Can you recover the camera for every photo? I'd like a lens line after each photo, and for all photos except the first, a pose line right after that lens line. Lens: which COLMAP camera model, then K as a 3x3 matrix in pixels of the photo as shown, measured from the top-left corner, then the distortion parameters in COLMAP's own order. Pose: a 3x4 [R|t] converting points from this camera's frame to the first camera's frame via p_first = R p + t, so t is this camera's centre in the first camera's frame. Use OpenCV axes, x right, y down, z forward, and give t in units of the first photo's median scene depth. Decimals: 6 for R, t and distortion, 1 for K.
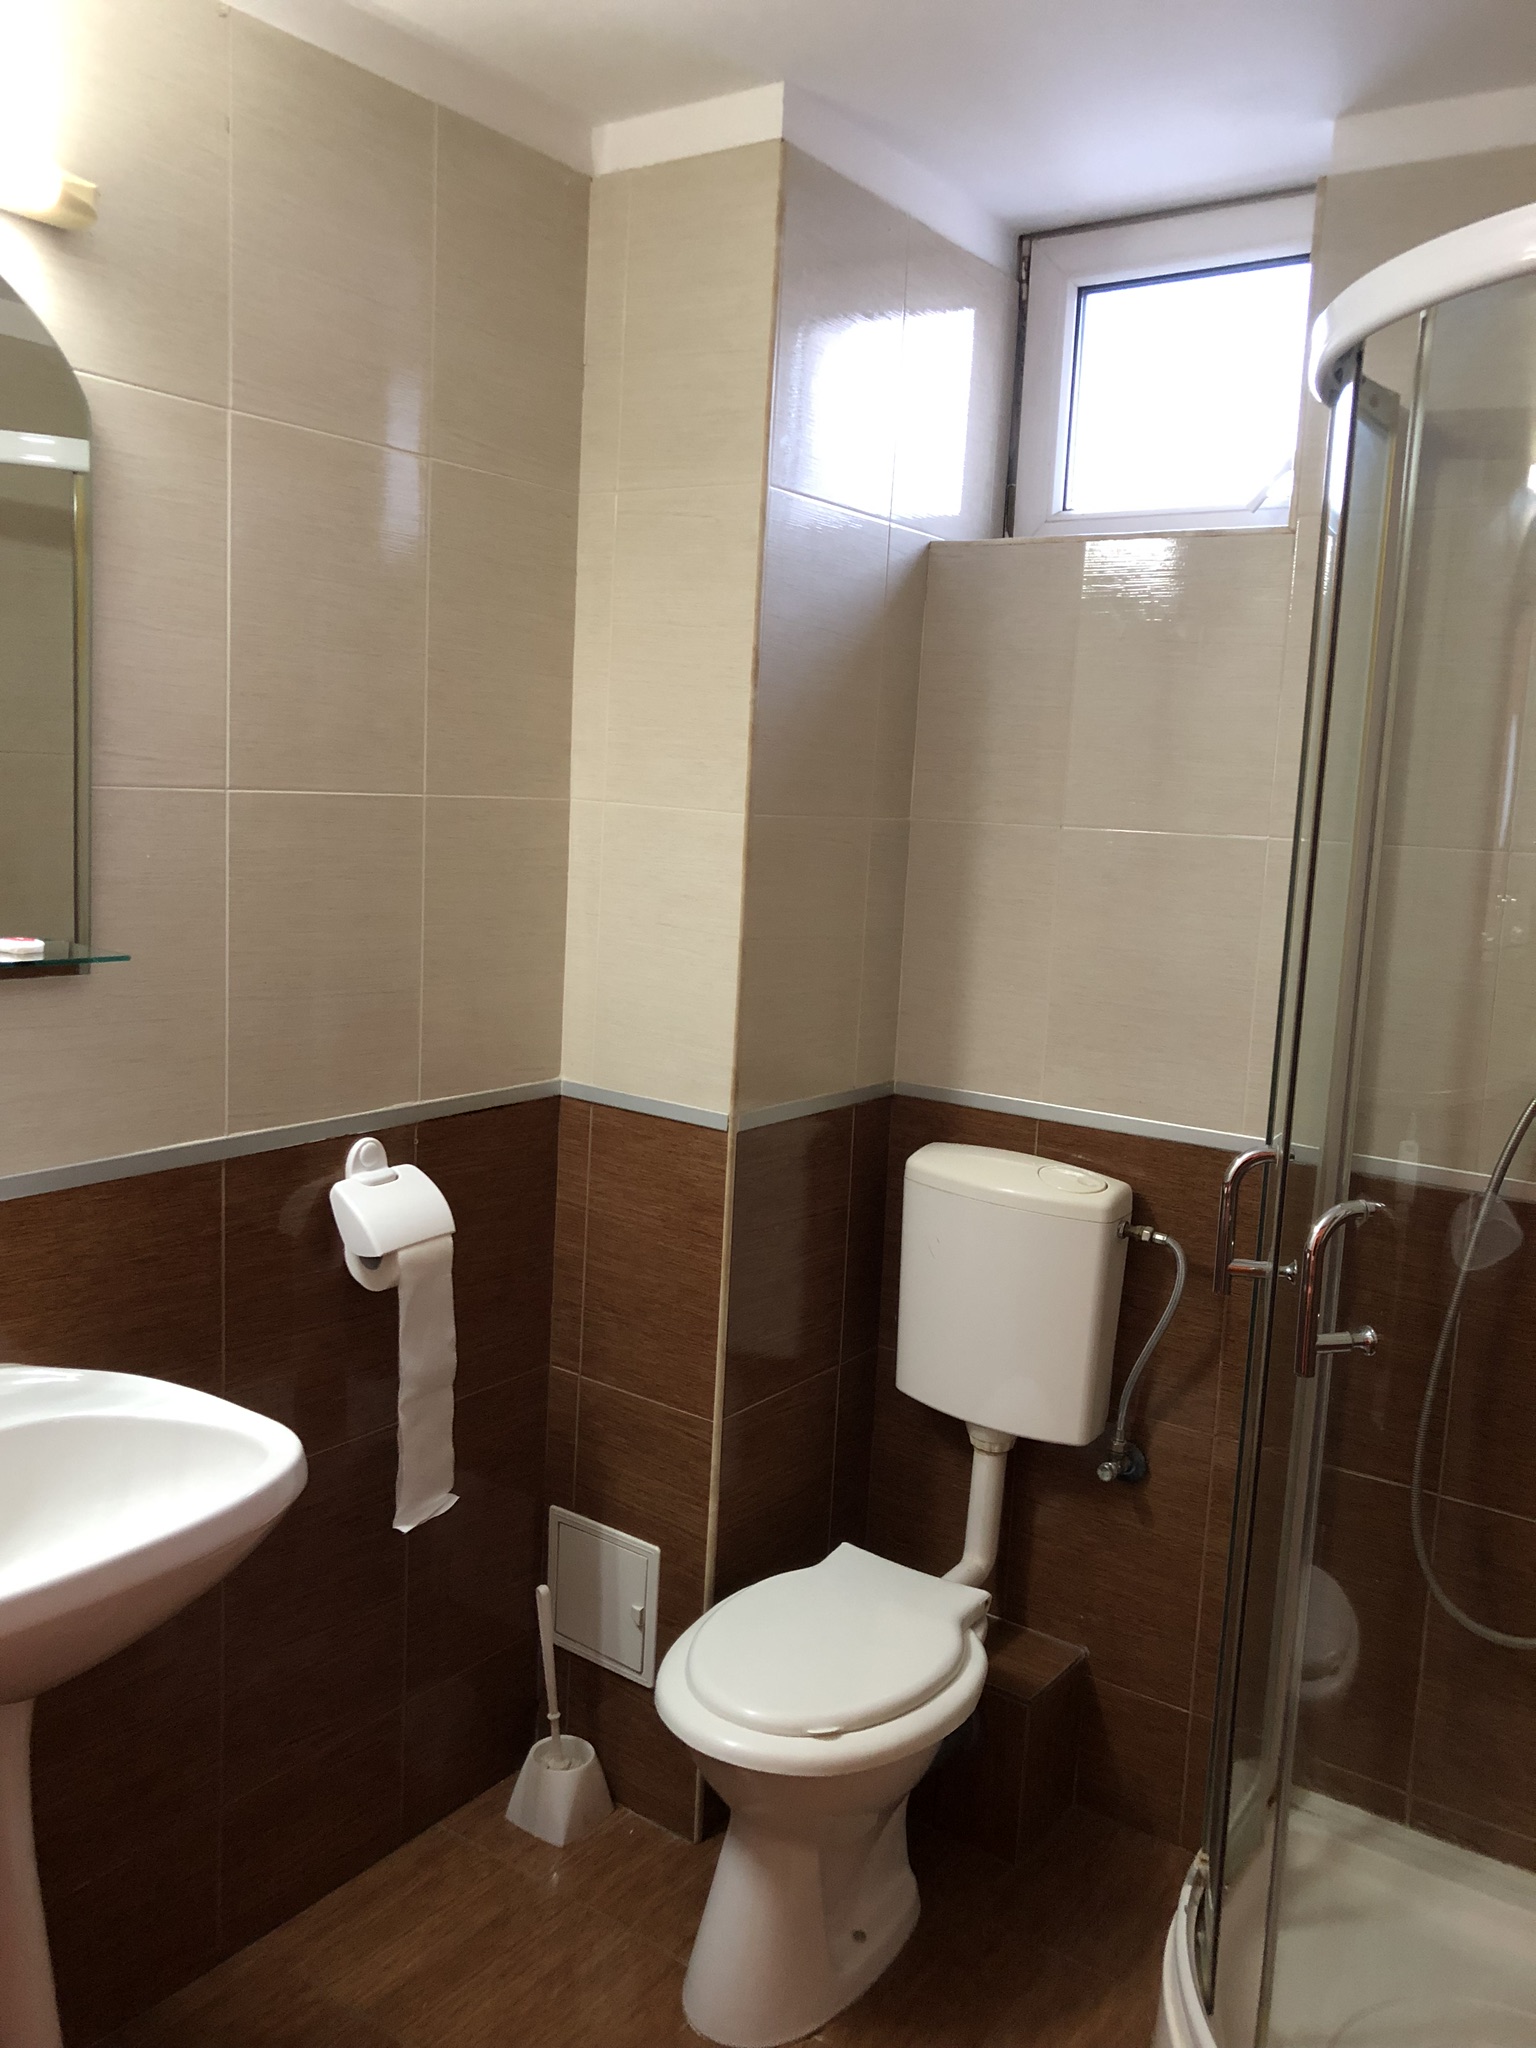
lens RADIAL K [[1722.4, 0, 760.7], [0, 1722.4, 1021.7], [0, 0, 1]] dist [0.059851, -0.051682]
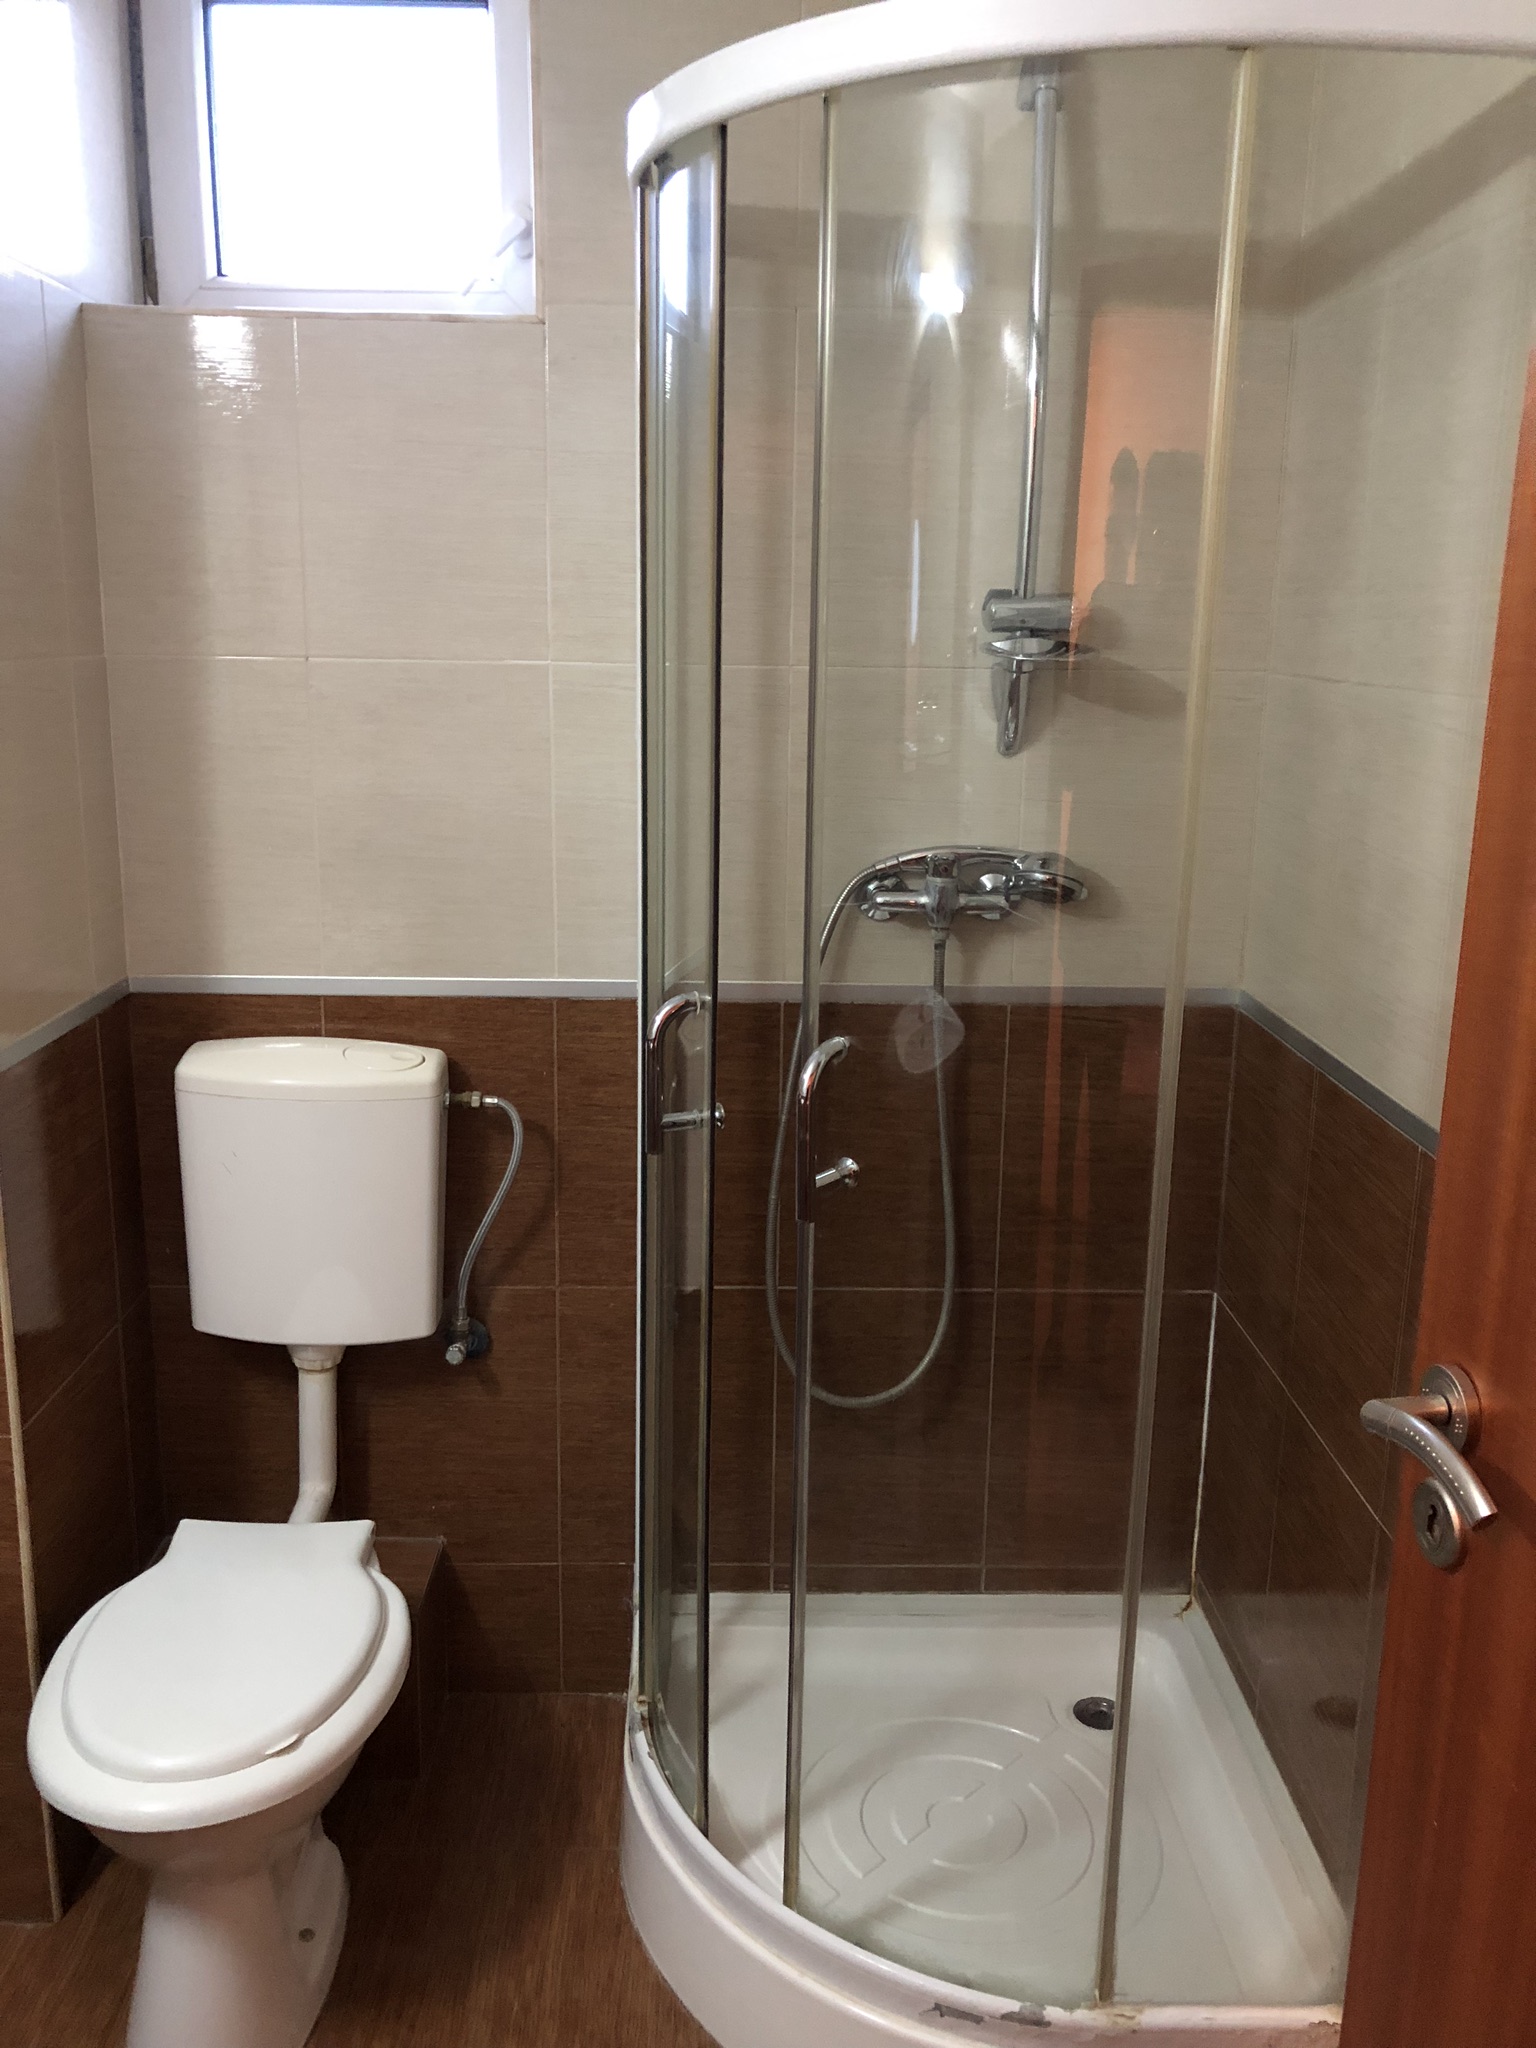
lens RADIAL K [[1722.4, 0, 760.7], [0, 1722.4, 1021.7], [0, 0, 1]] dist [0.059851, -0.051682]
pose [[0.813076, -0.172241, 0.556094, -0.154902], [0.111029, 0.983575, 0.142310, -0.032281], [-0.571472, -0.053966, 0.818845, 0.146898]]
